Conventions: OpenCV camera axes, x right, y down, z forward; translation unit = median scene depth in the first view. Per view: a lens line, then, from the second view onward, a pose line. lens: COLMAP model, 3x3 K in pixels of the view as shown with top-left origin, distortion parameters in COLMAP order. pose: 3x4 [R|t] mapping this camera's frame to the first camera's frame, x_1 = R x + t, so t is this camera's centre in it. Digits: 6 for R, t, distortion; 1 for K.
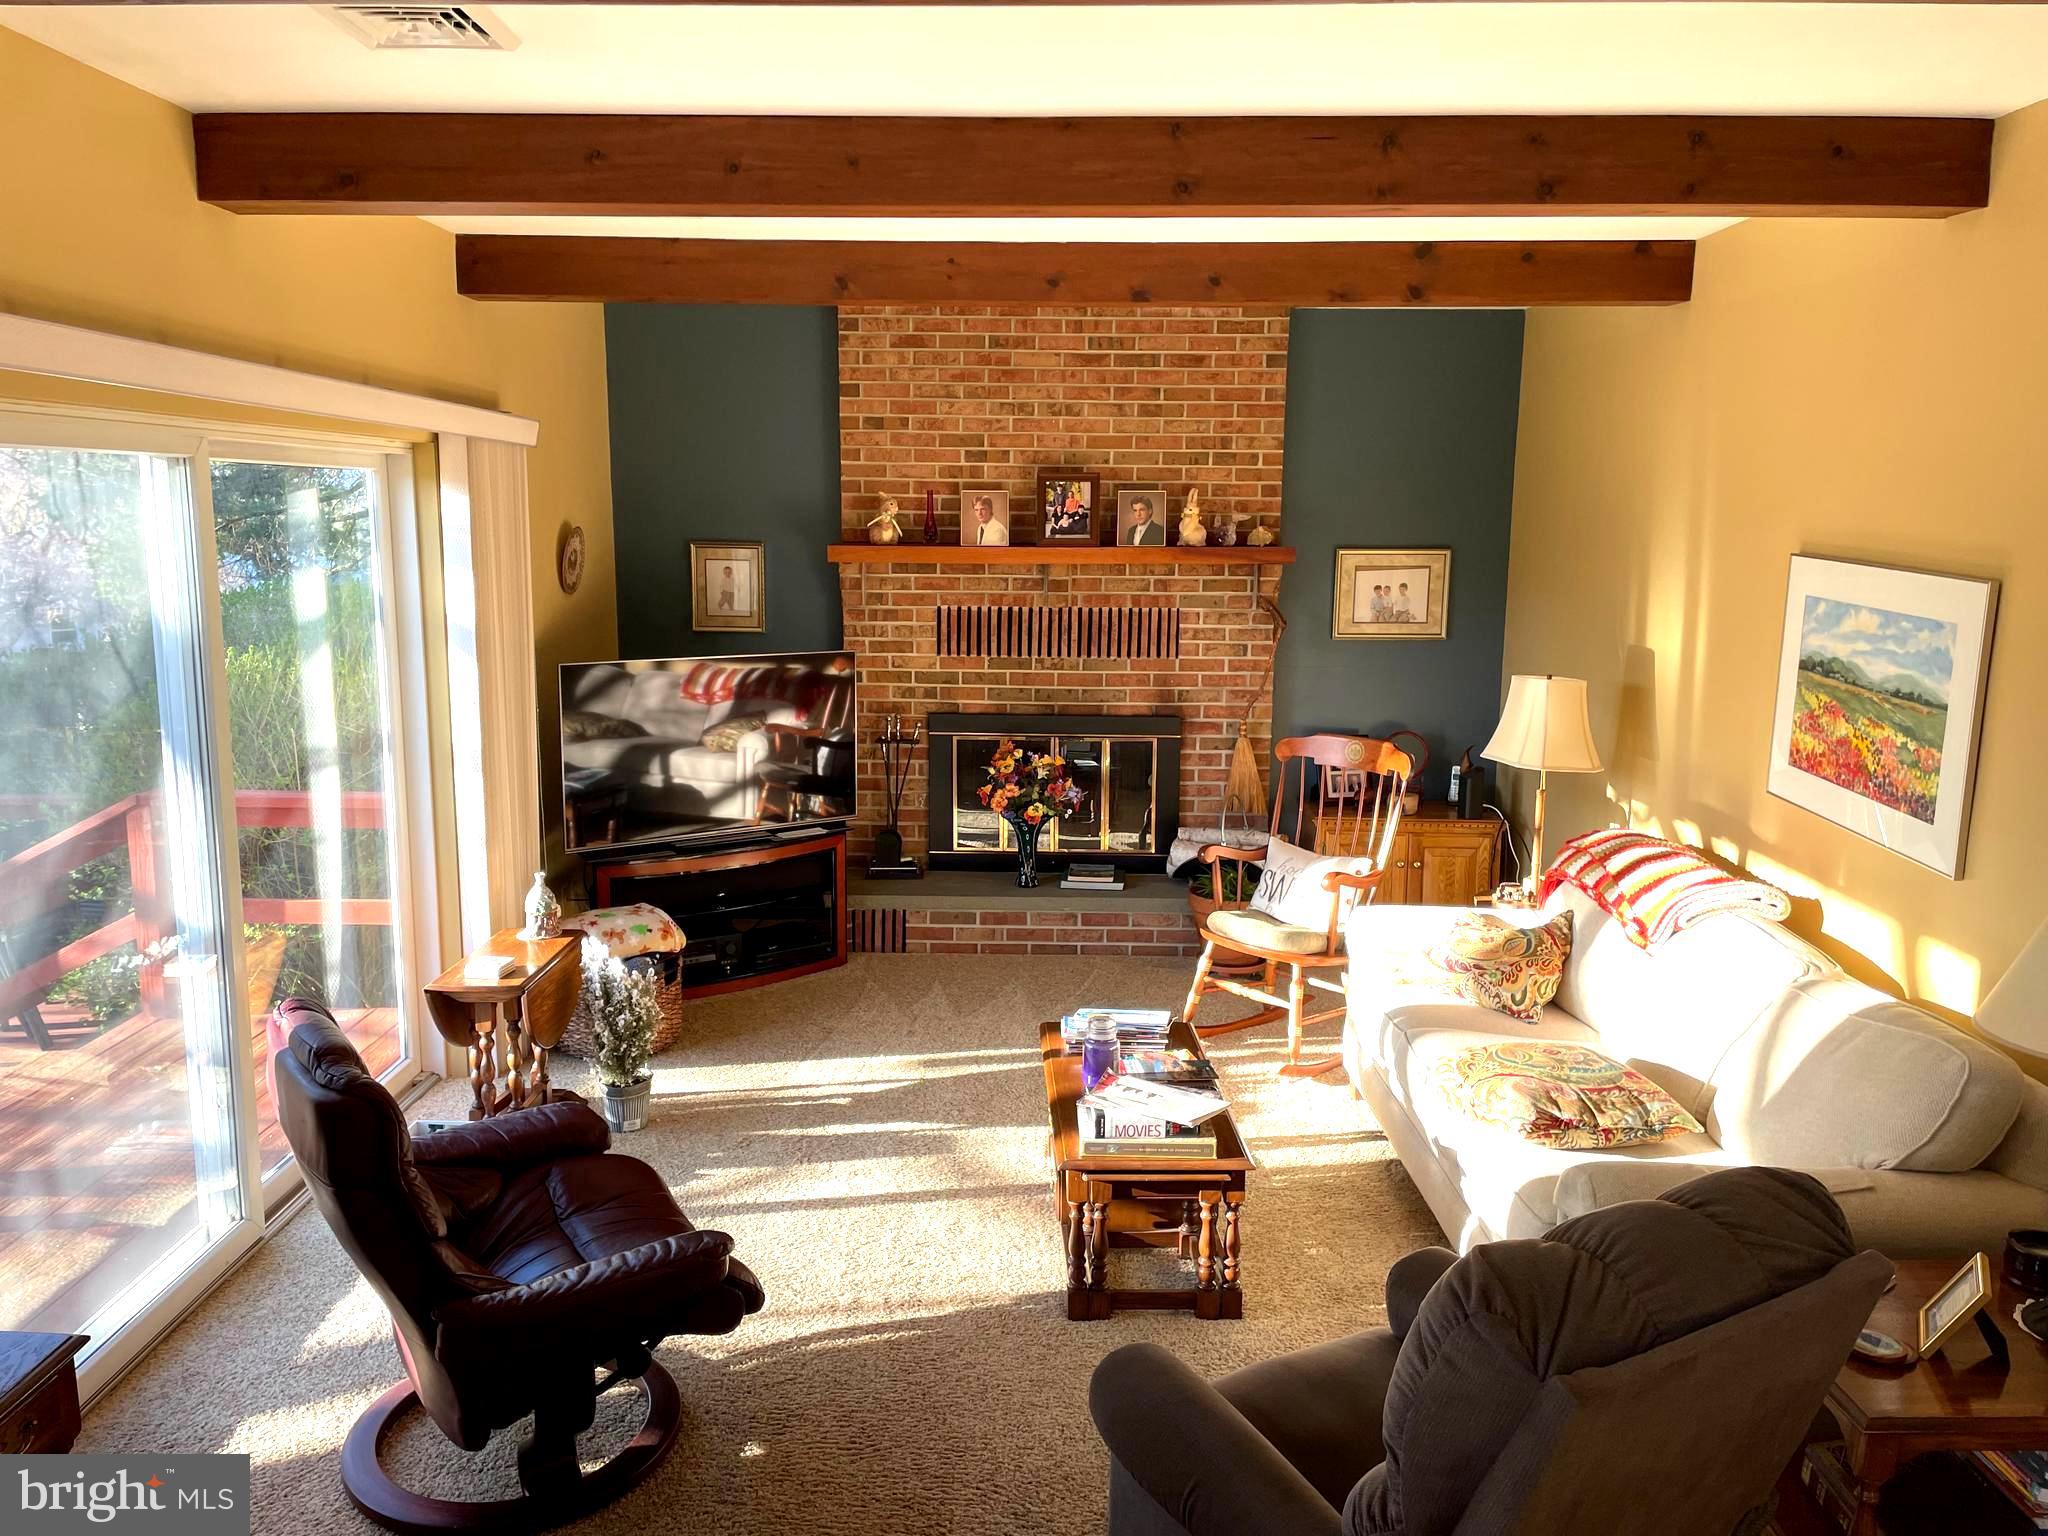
lens RADIAL K [[1562.2, 0, 1030.3], [0, 1562.2, 763.7], [0, 0, 1]] dist [0.059128, -0.023010]
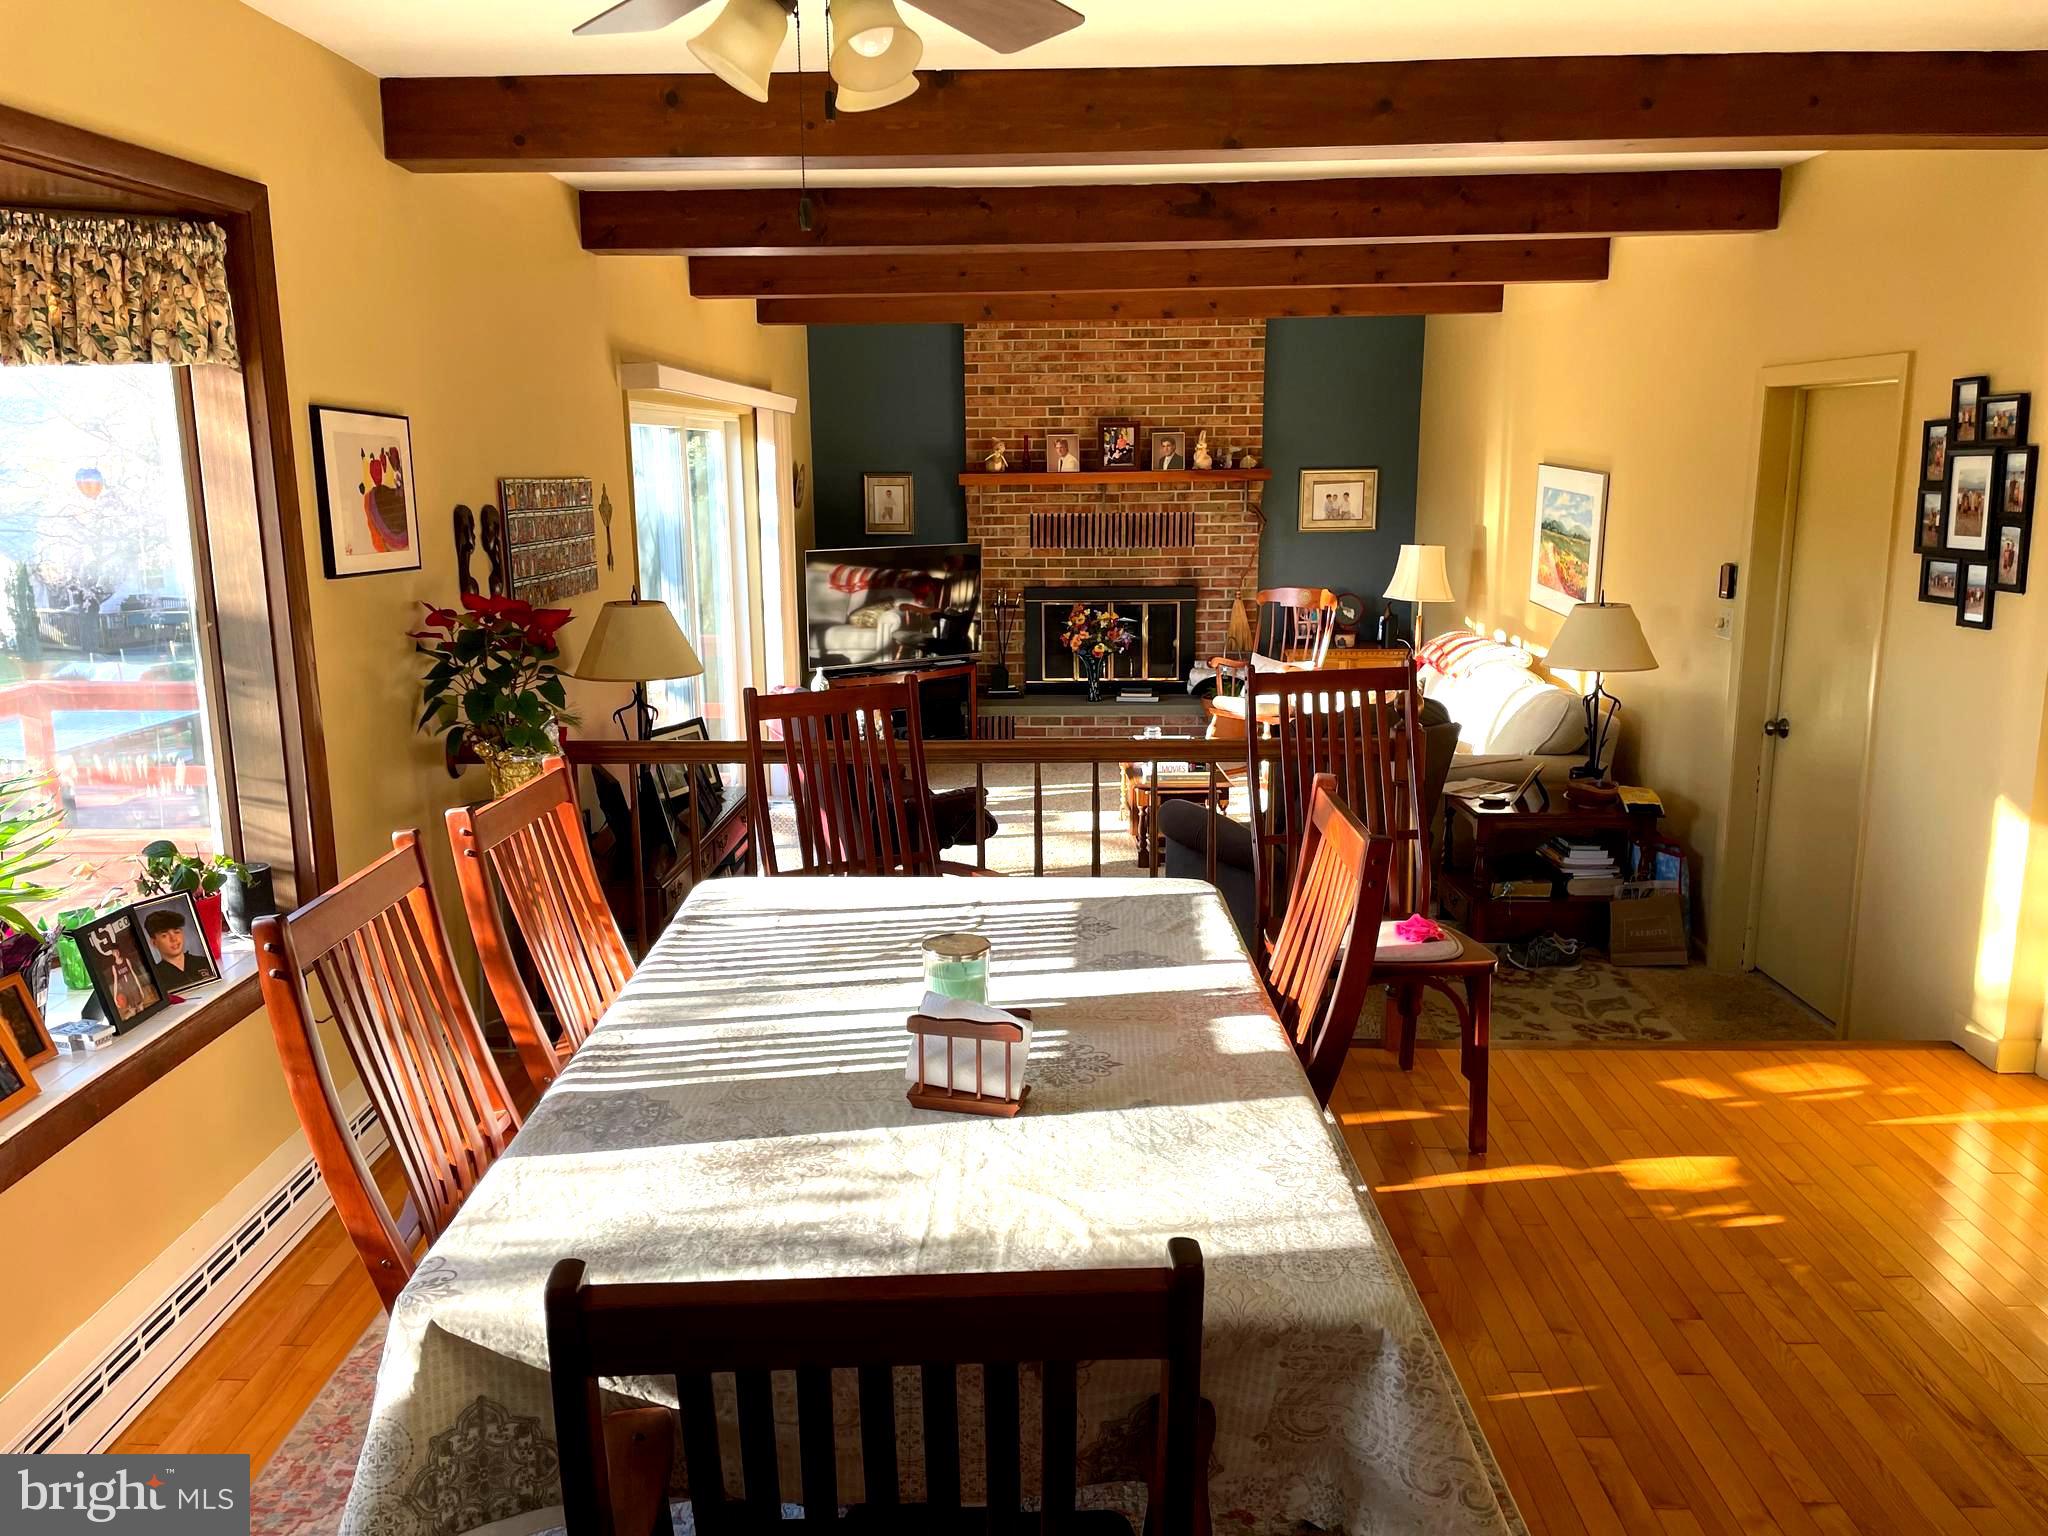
lens RADIAL K [[1562.2, 0, 1014.8], [0, 1562.2, 769.4], [0, 0, 1]] dist [0.059128, -0.023010]
pose [[0.999660, -0.013806, -0.022118, -0.045831], [0.014691, 0.999076, 0.040387, 0.082737], [0.021540, -0.040698, 0.998939, -0.502701]]
